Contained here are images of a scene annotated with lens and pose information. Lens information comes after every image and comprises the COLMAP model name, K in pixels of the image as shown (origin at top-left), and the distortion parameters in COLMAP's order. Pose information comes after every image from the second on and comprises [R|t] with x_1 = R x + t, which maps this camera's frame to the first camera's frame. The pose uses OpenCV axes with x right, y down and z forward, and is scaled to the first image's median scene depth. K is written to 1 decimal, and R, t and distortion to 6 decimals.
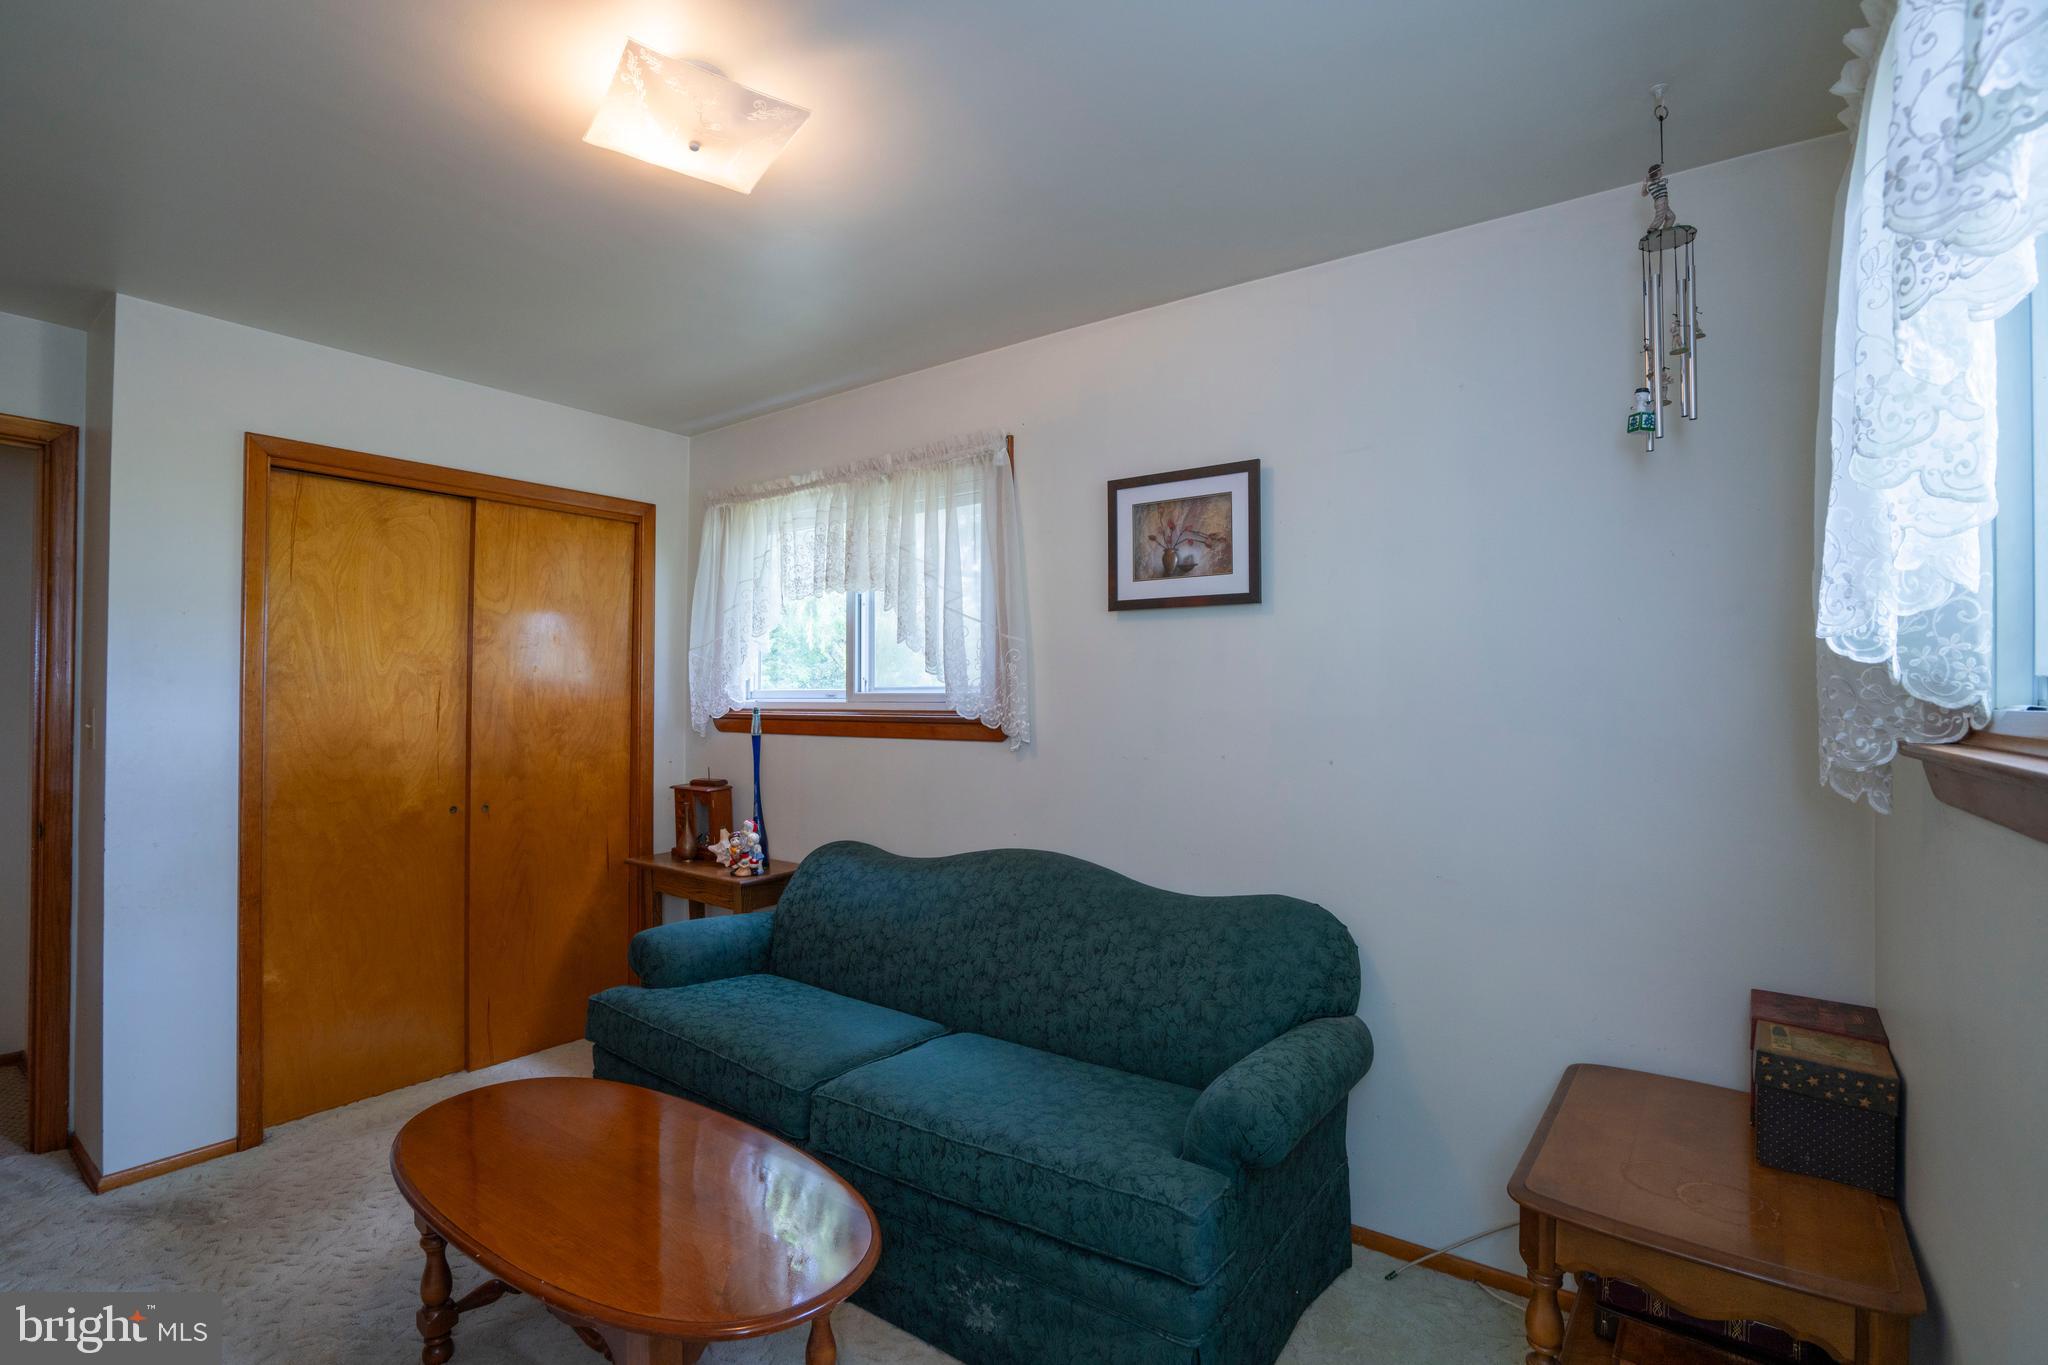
lens RADIAL K [[948.3, 0, 1018.1], [0, 948.3, 688.4], [0, 0, 1]] dist [-0.061768, 0.025249]
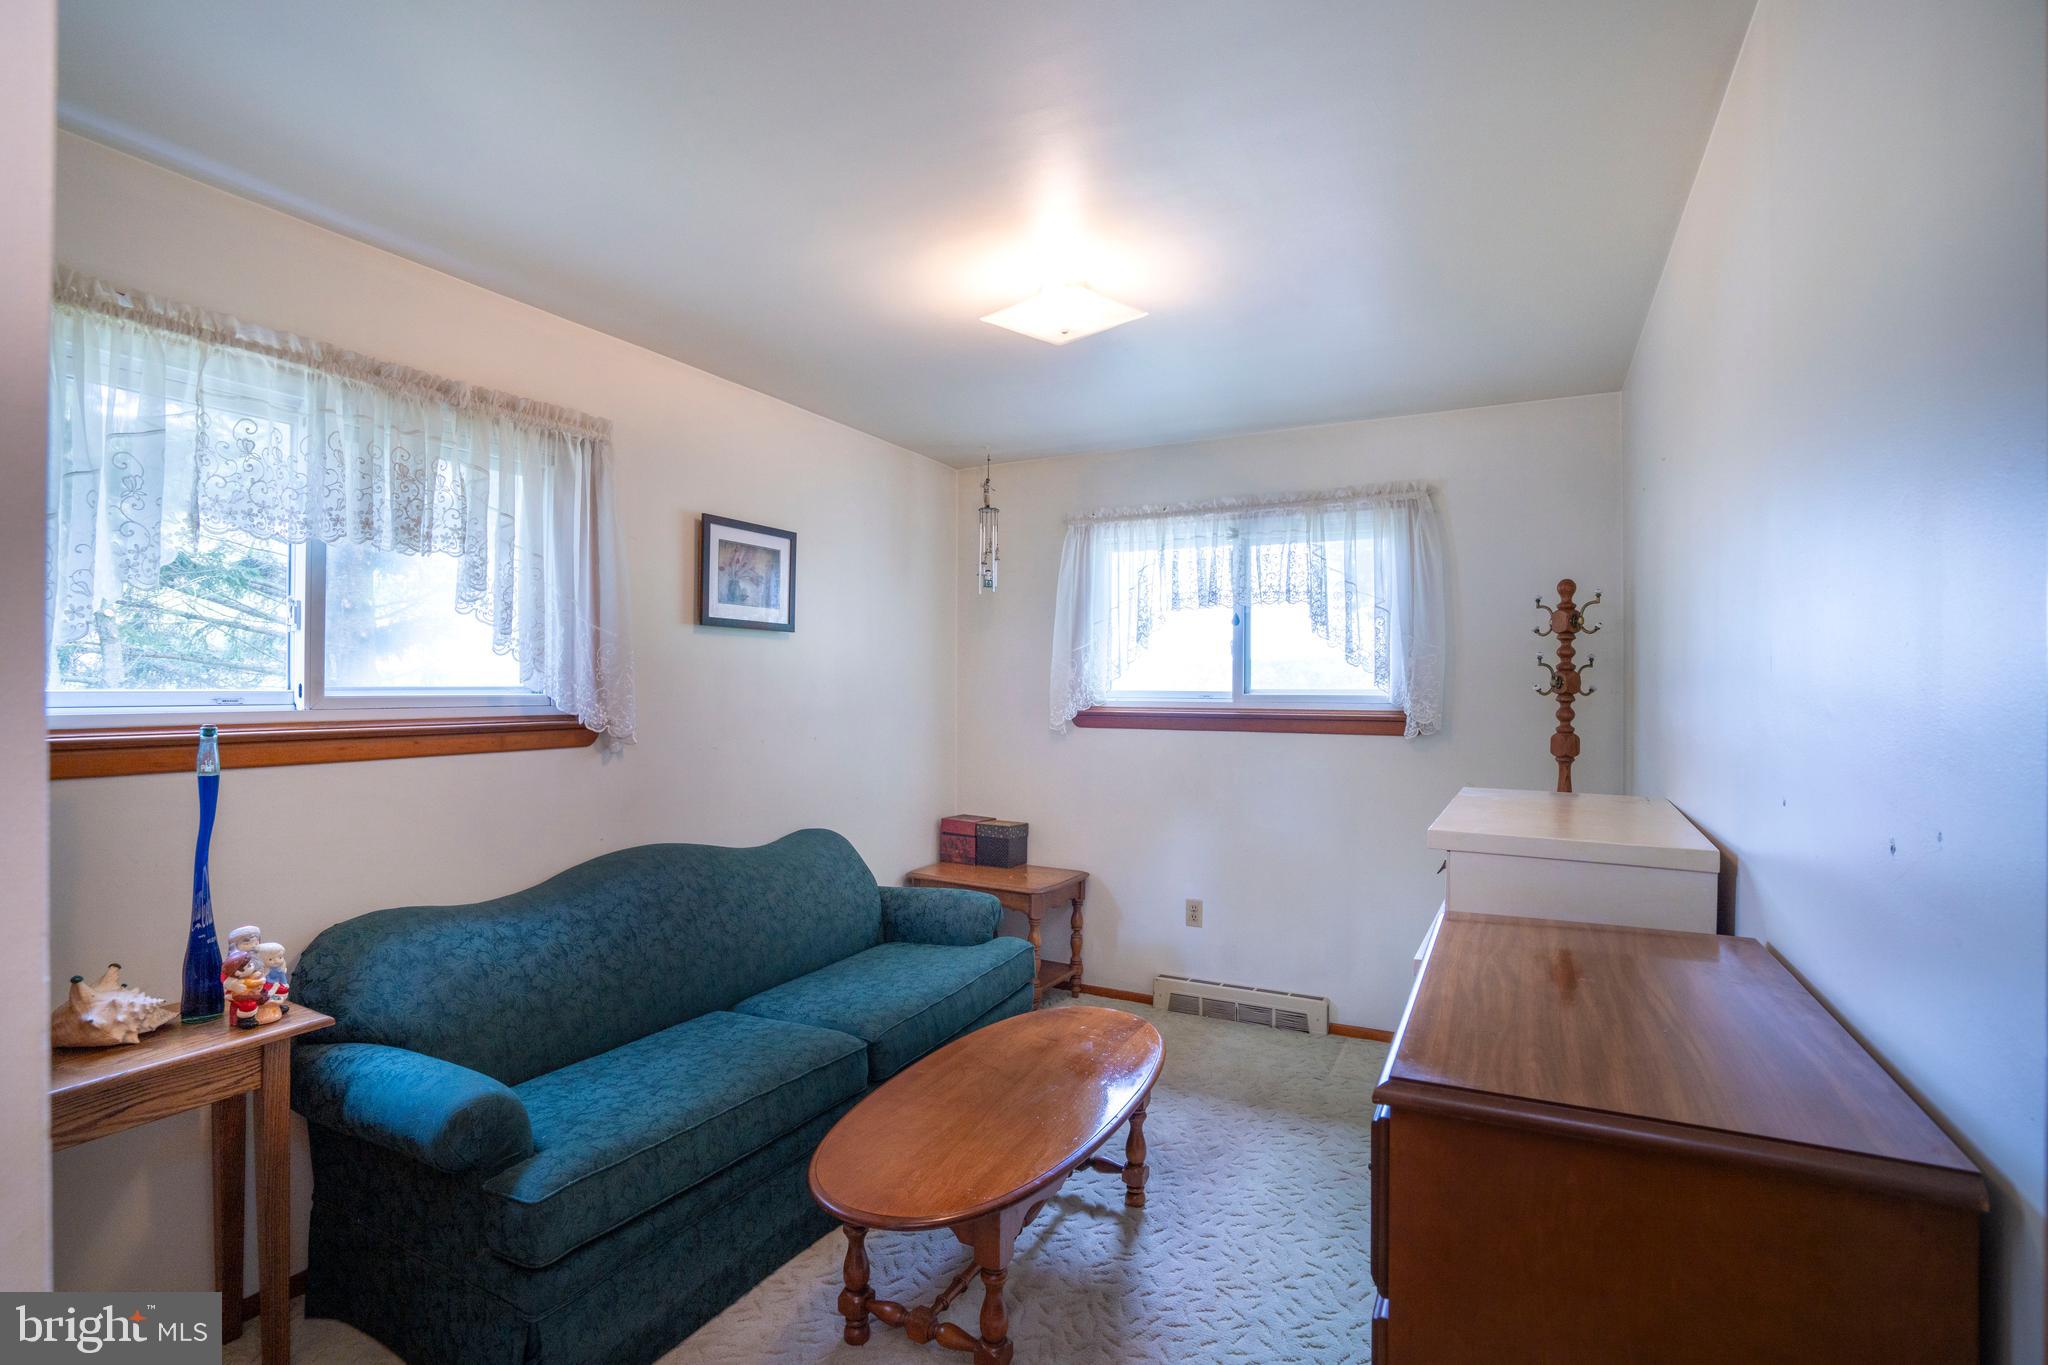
lens RADIAL K [[948.3, 0, 1018.1], [0, 948.3, 688.4], [0, 0, 1]] dist [-0.061768, 0.025249]
pose [[-0.155925, 0.002428, 0.987766, -1.123414], [-0.004021, 0.999987, -0.003093, -0.000348], [-0.987761, -0.004454, -0.155913, 0.803568]]
